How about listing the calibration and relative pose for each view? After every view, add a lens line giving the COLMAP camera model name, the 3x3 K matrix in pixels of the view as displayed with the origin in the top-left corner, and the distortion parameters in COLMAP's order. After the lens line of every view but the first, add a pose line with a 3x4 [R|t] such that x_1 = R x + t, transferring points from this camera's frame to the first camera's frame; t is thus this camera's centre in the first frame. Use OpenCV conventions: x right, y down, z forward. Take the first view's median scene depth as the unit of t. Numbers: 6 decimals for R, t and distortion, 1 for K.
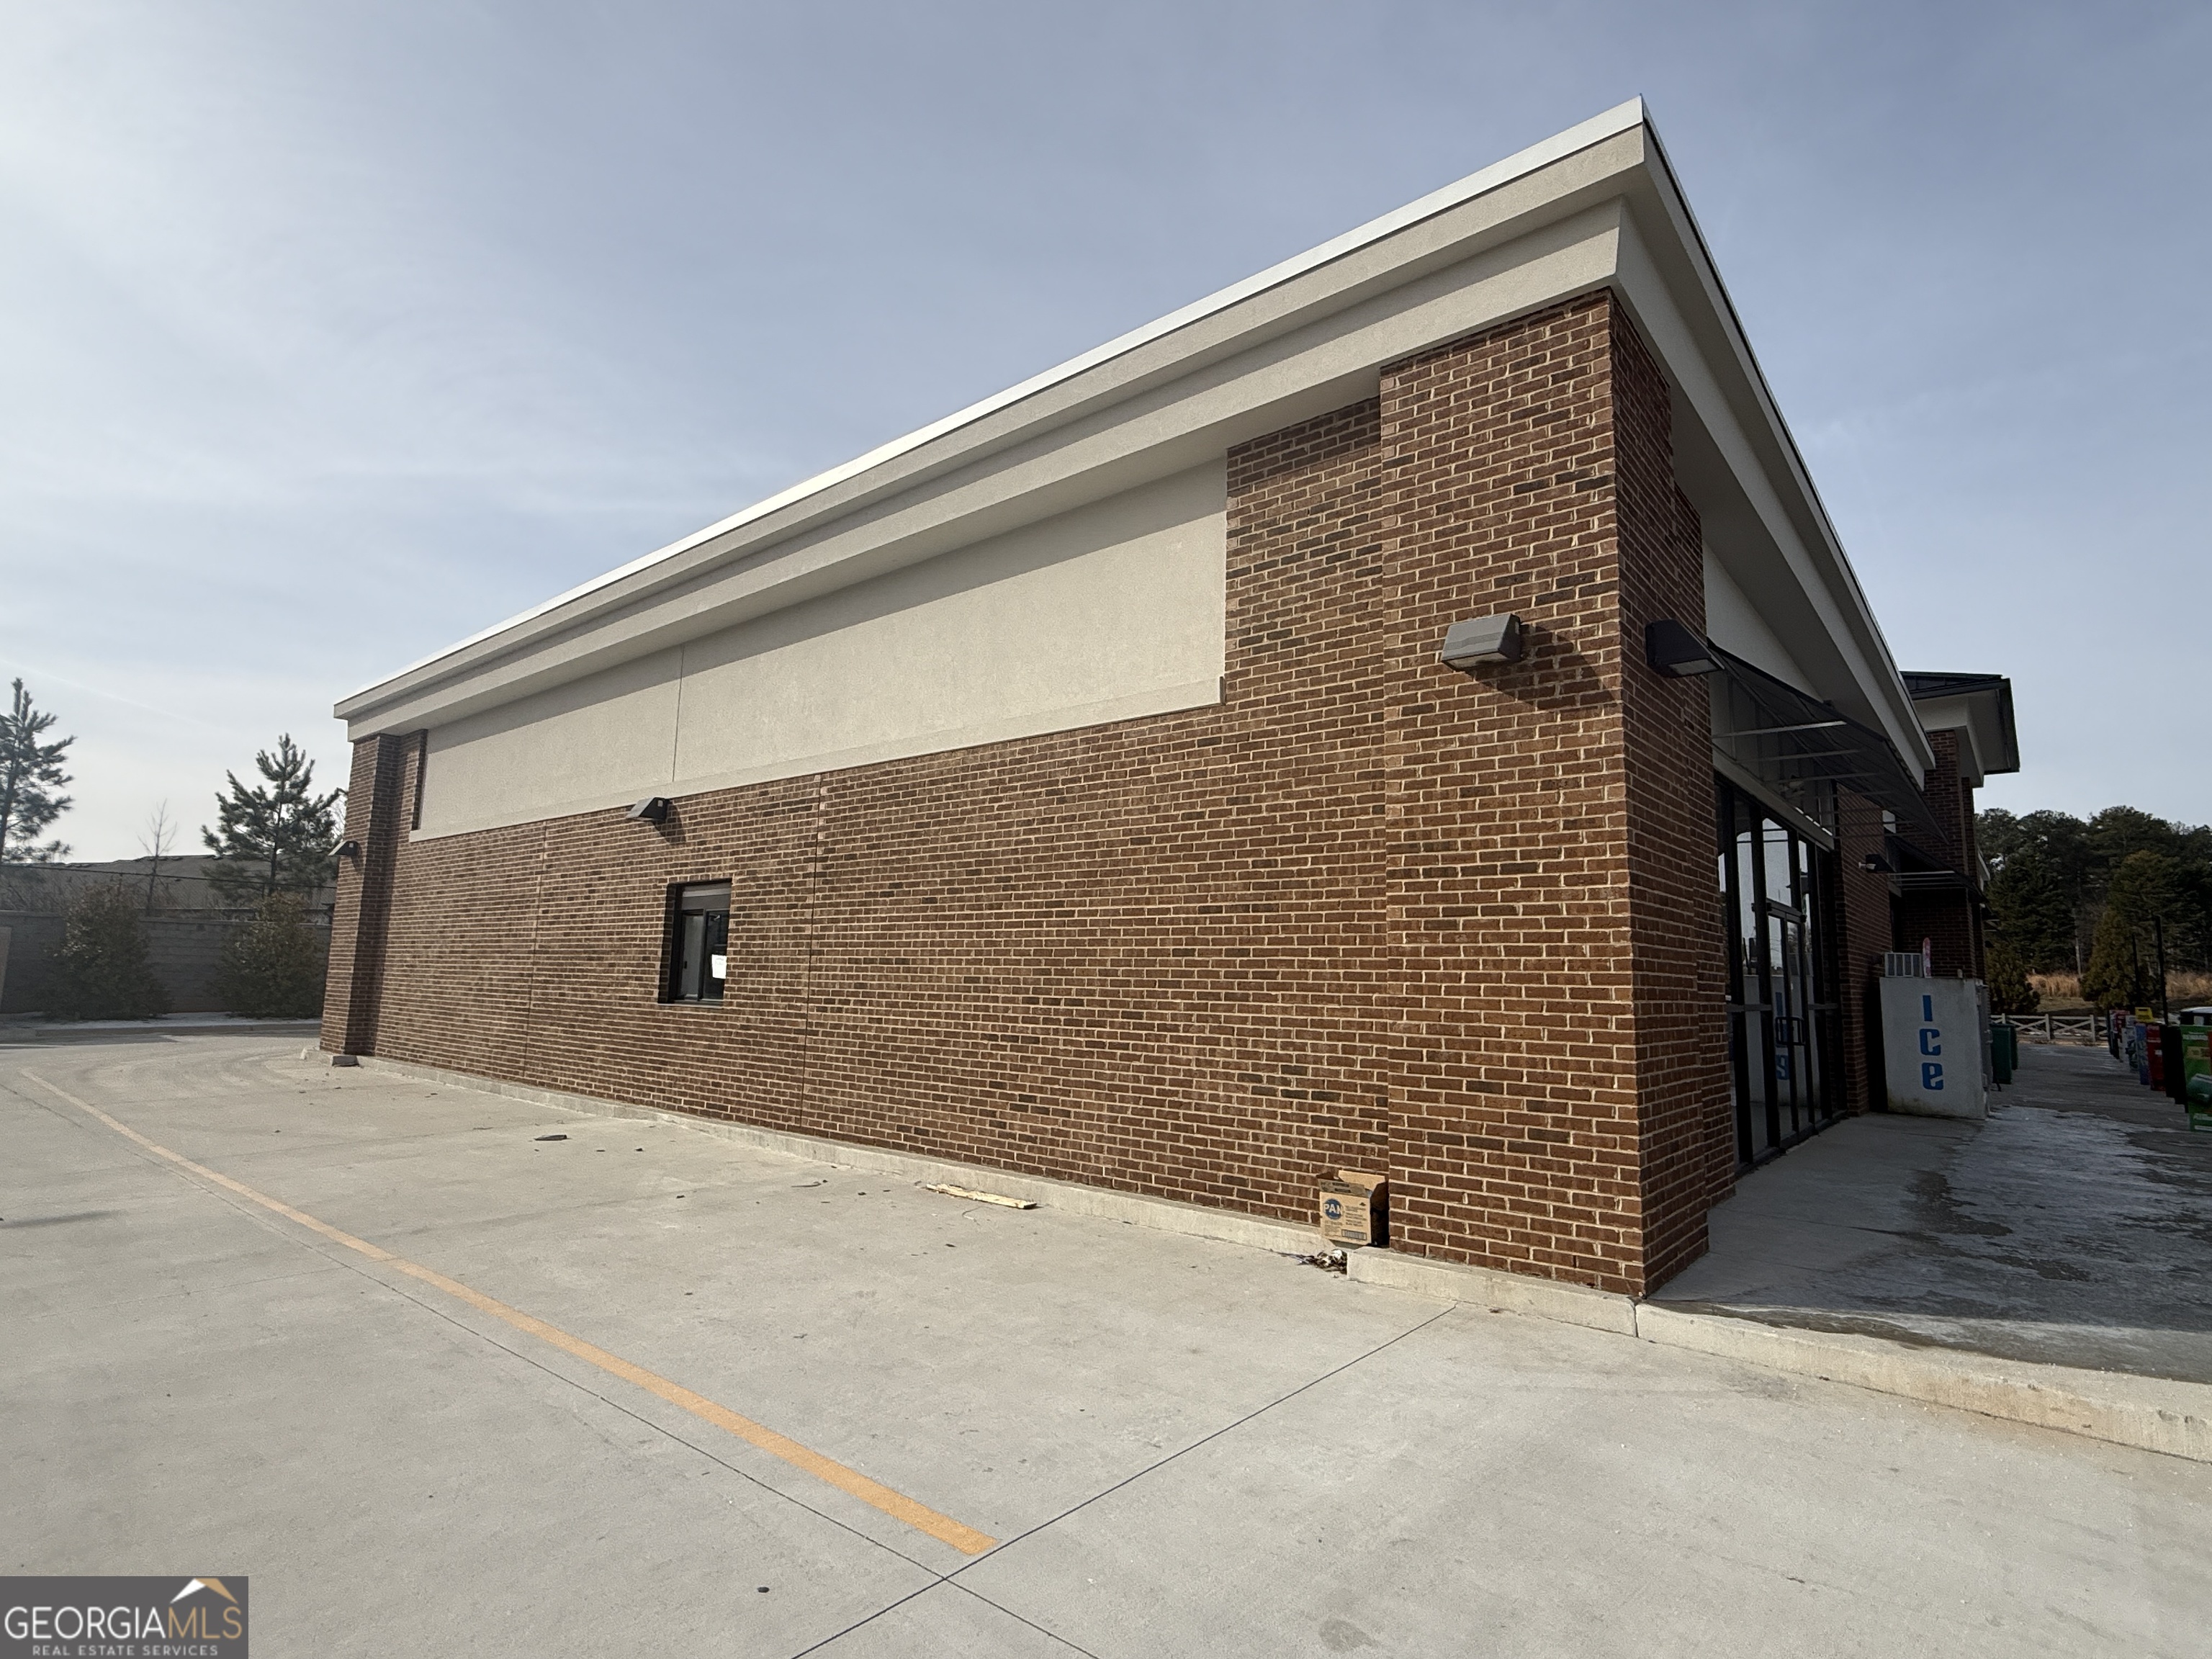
lens RADIAL K [[1115.6, 0, 1099.0], [0, 1115.6, 834.3], [0, 0, 1]] dist [0.008942, -0.005808]
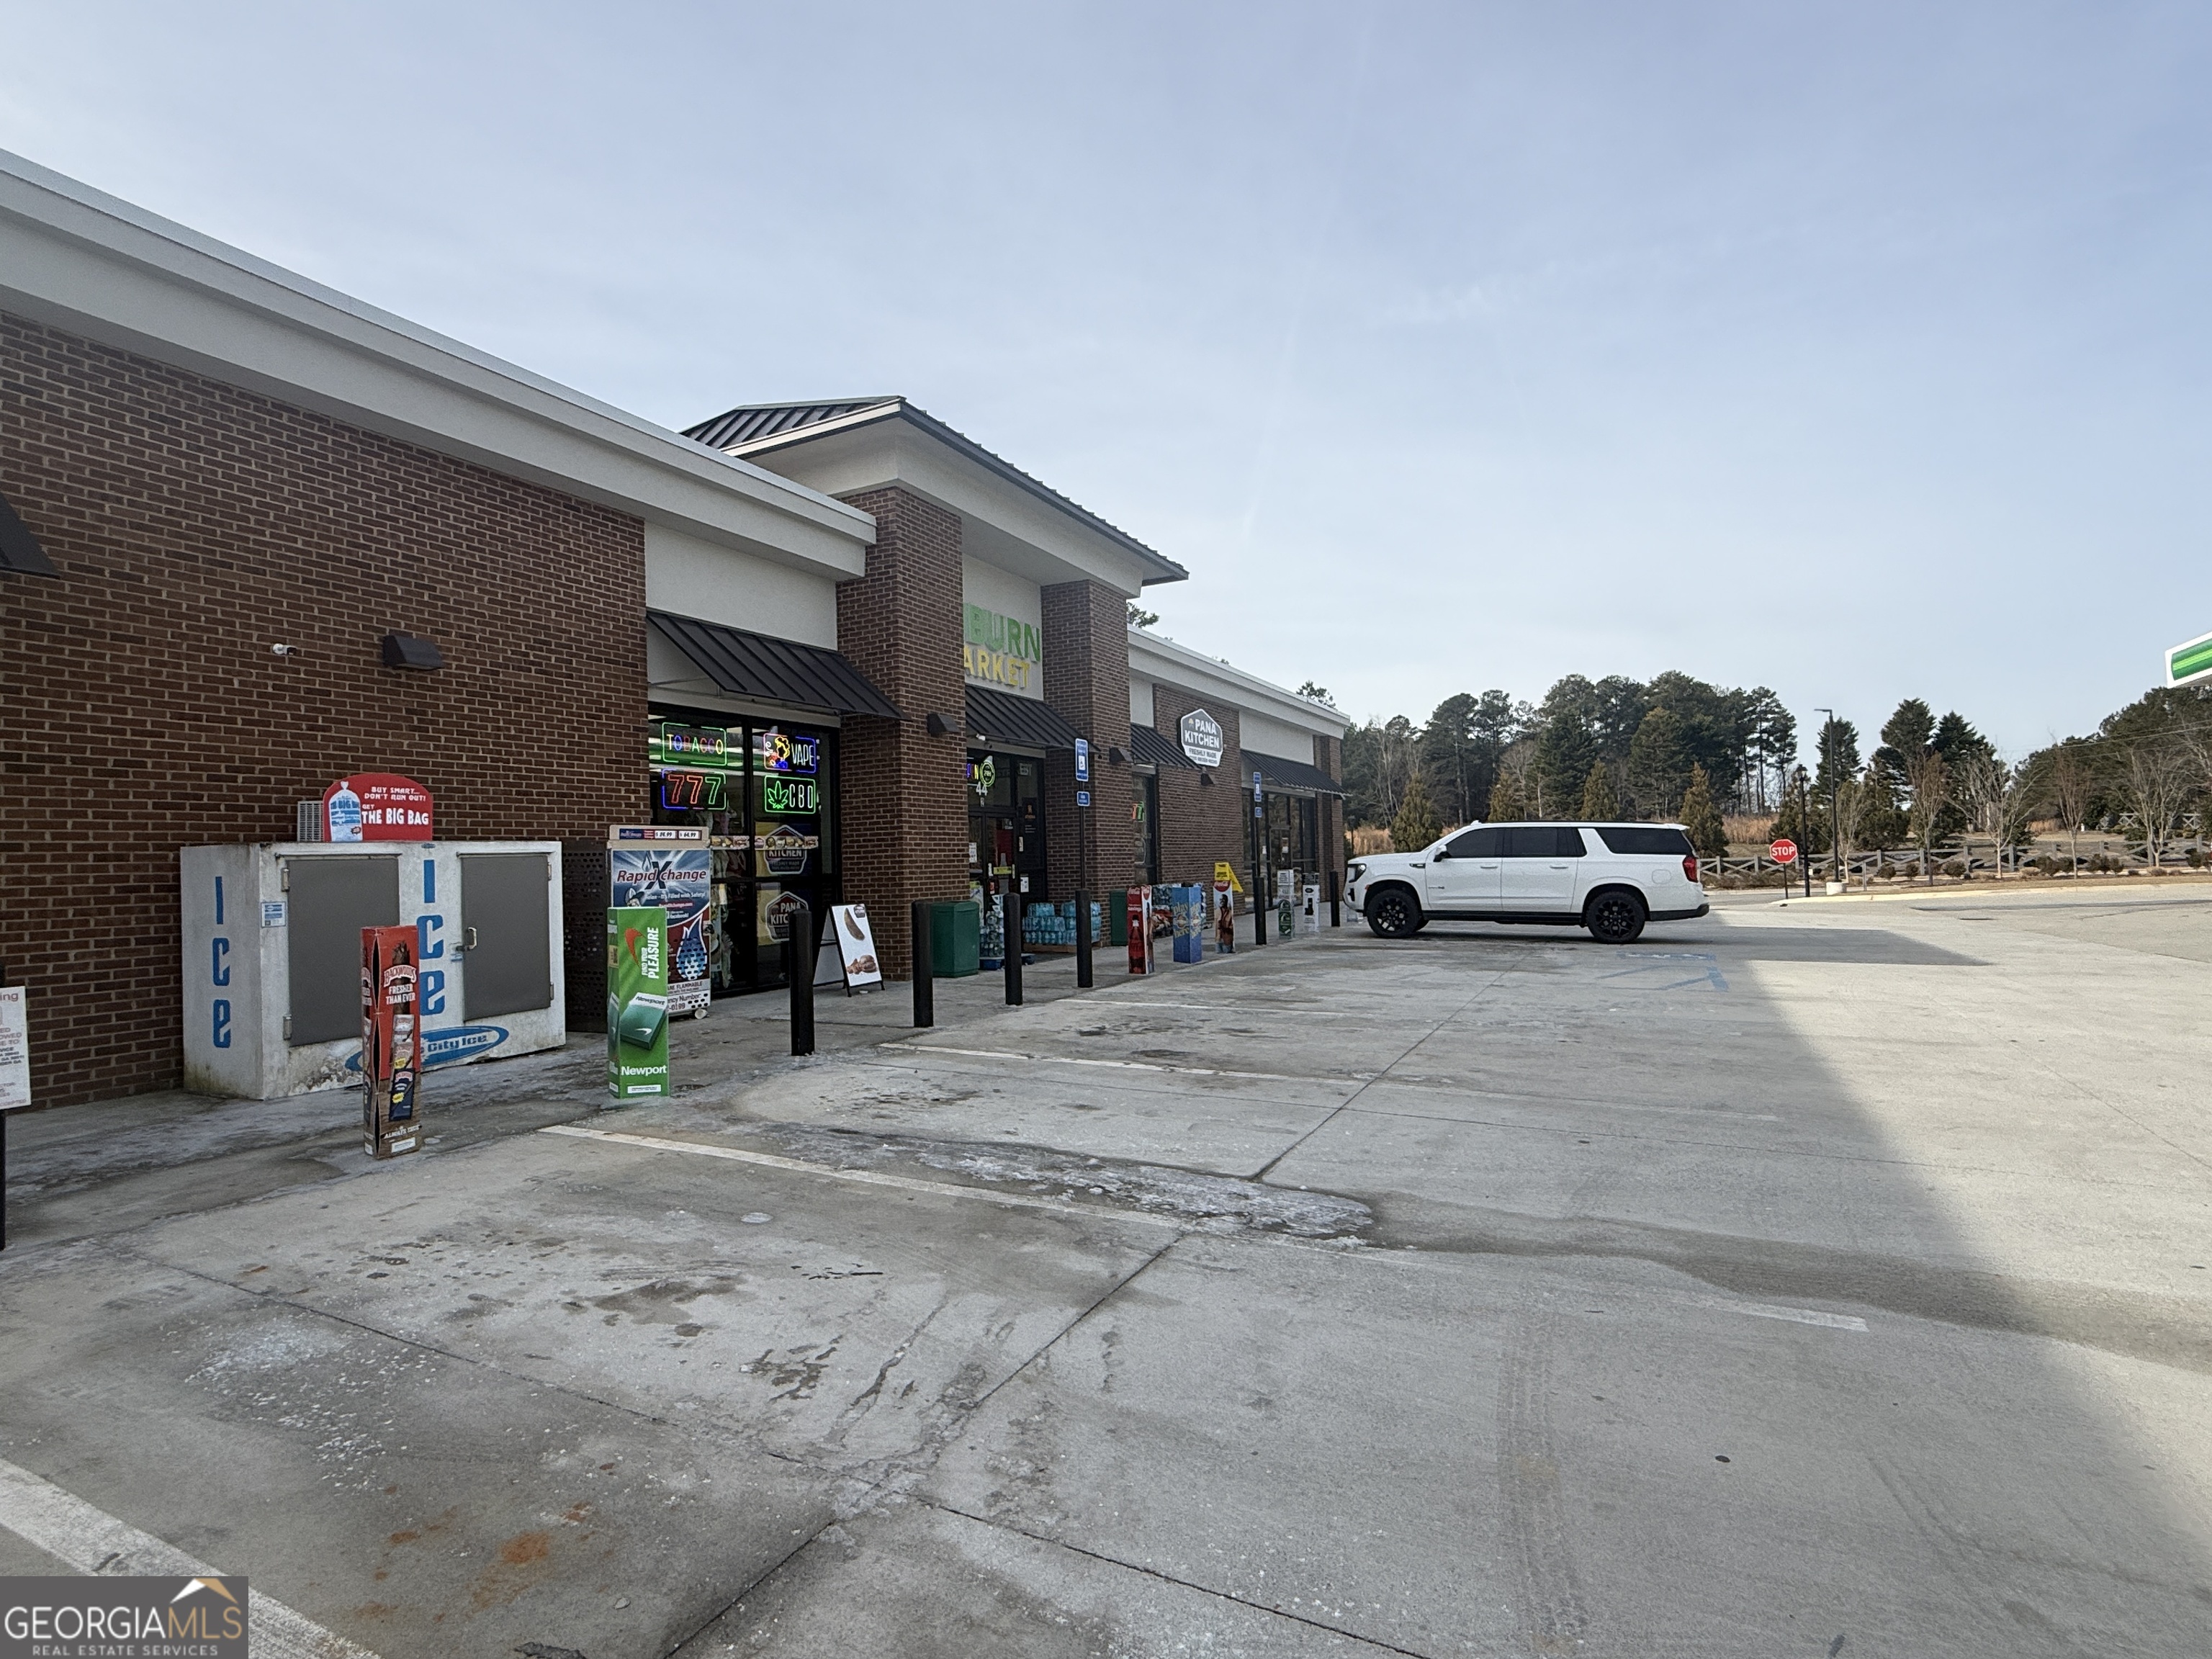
lens RADIAL K [[1115.6, 0, 1087.3], [0, 1115.6, 843.4], [0, 0, 1]] dist [0.008942, -0.005808]
pose [[0.971758, -0.046664, 0.231320, 2.876614], [0.020402, 0.993197, 0.114648, 0.211107], [-0.235096, -0.106691, 0.966099, 1.076439]]
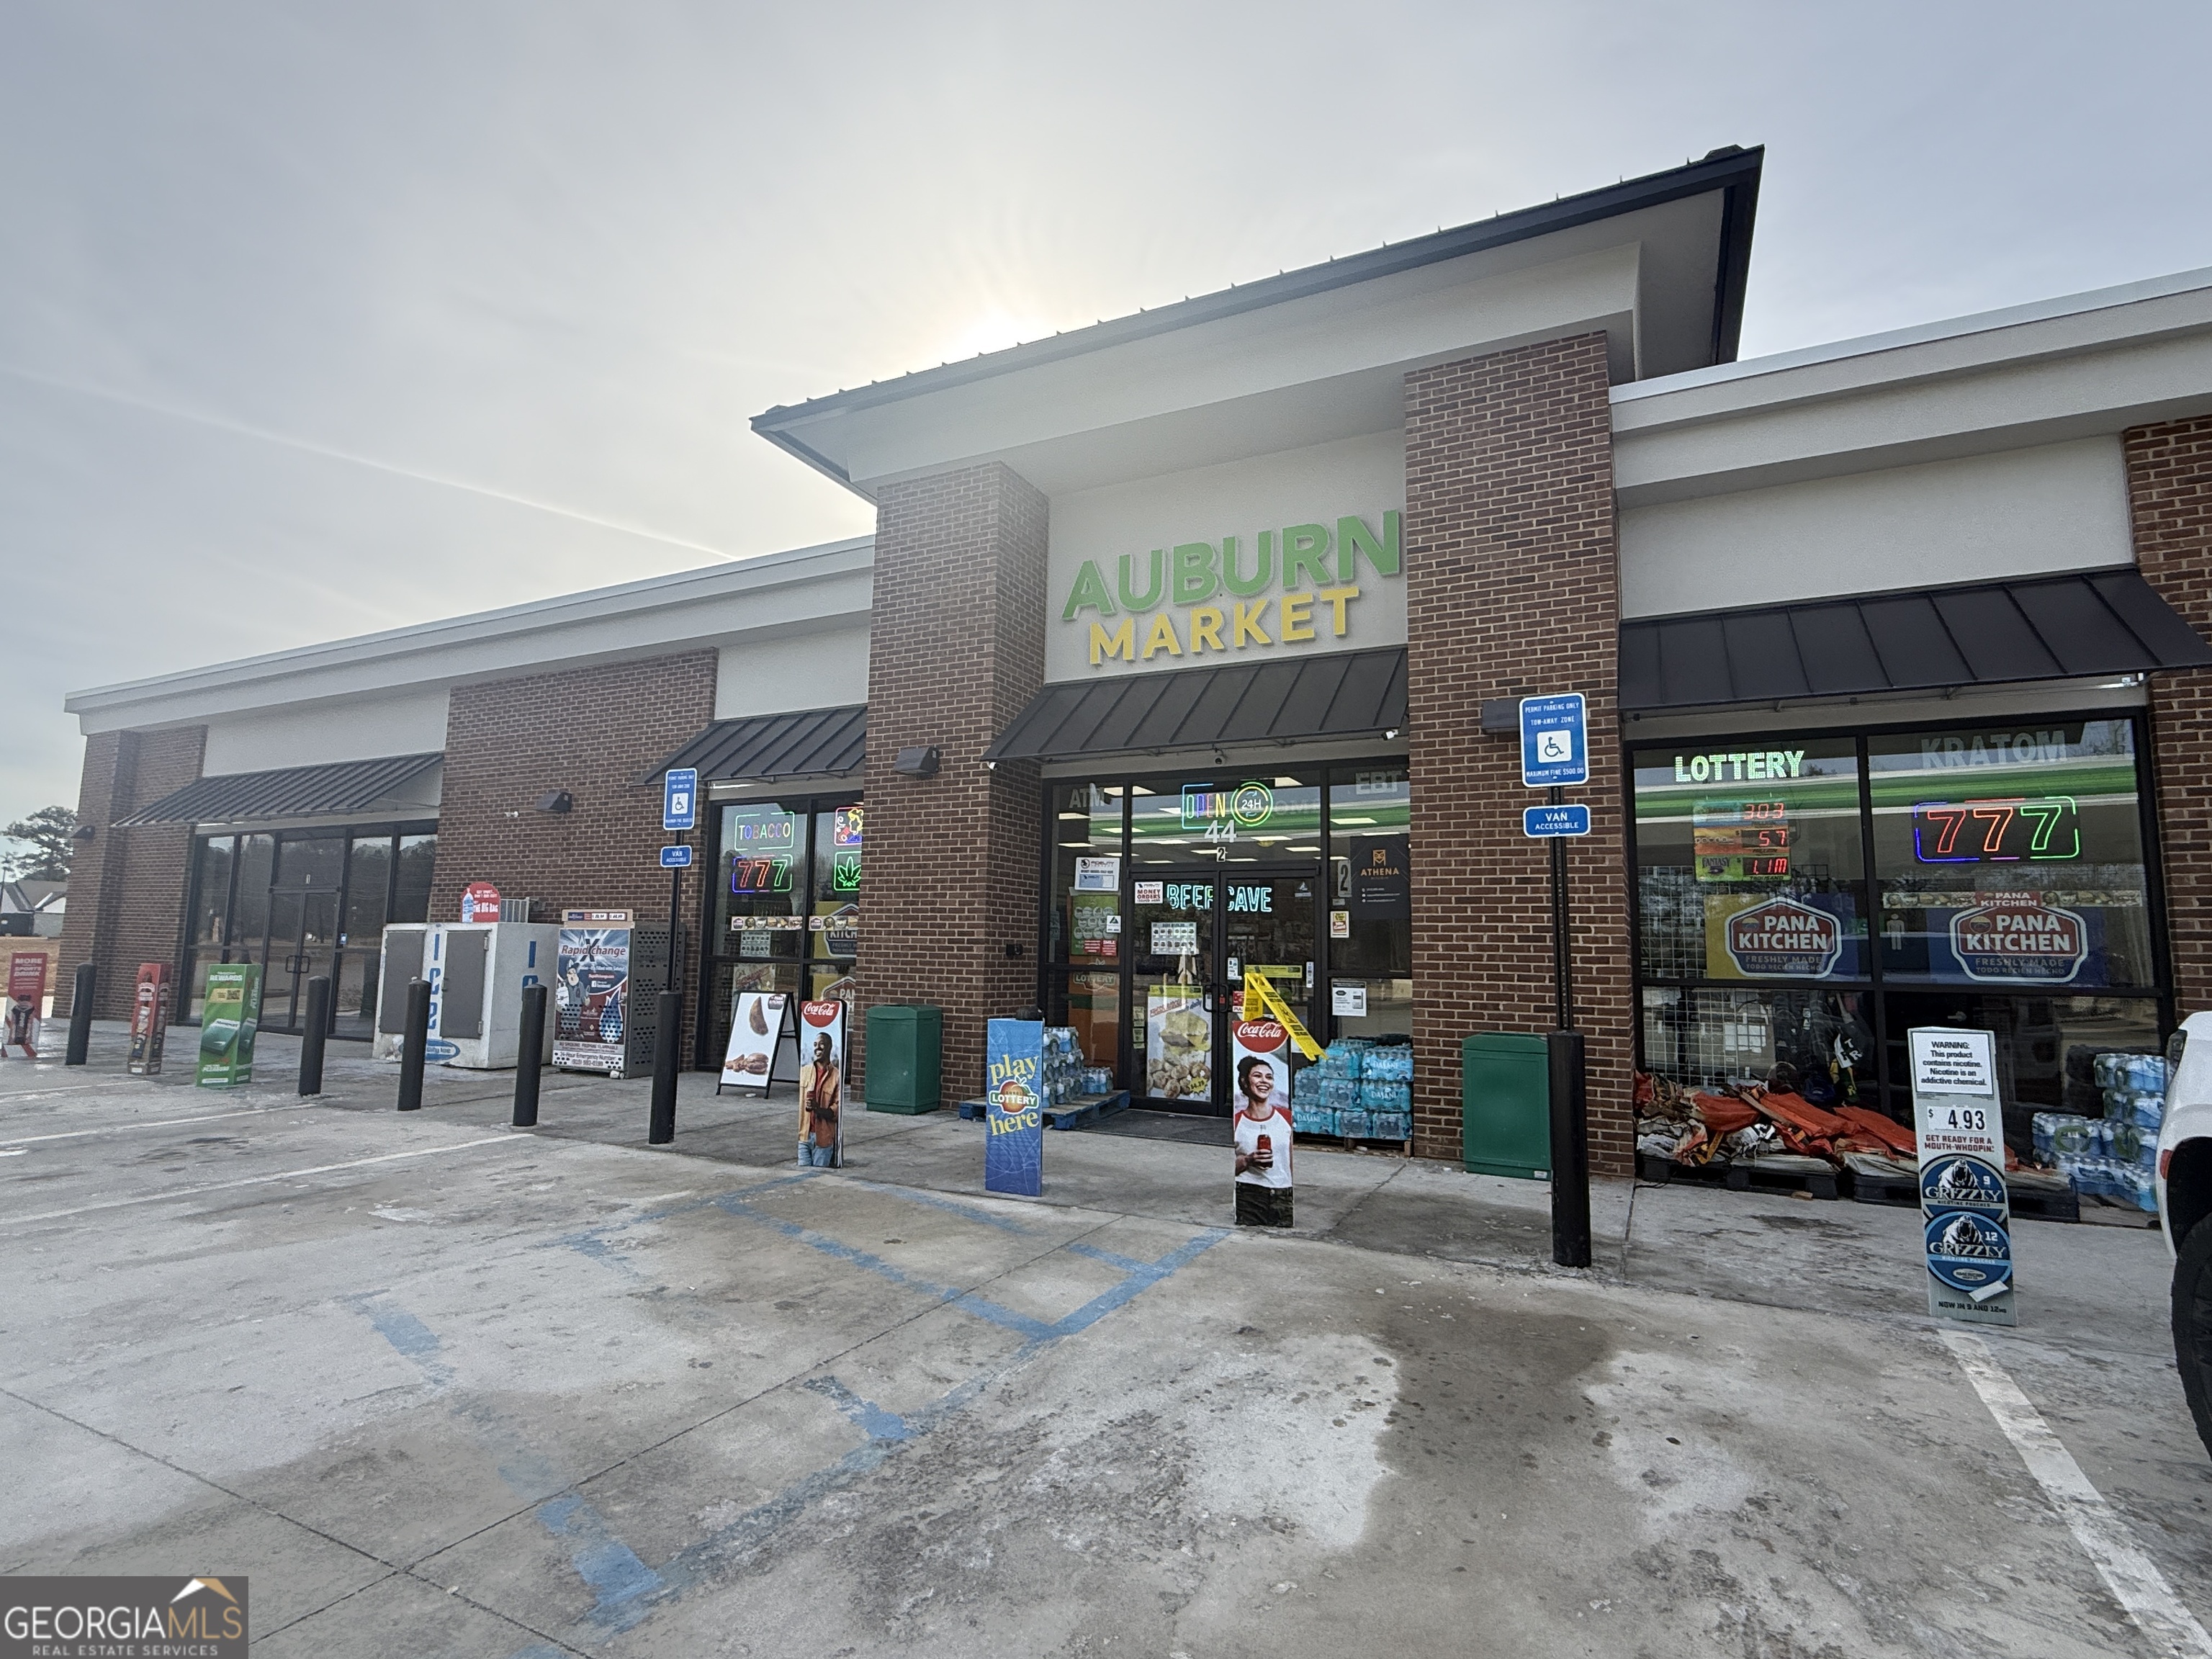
lens RADIAL K [[1095.5, 0, 1106.6], [0, 1095.5, 831.3], [0, 0, 1]] dist [-0.005146, 0.000679]
pose [[0.240796, -0.132183, -0.961532, 5.325877], [0.114910, 0.987598, -0.106990, 0.635254], [0.963749, -0.084727, 0.252999, 3.854399]]
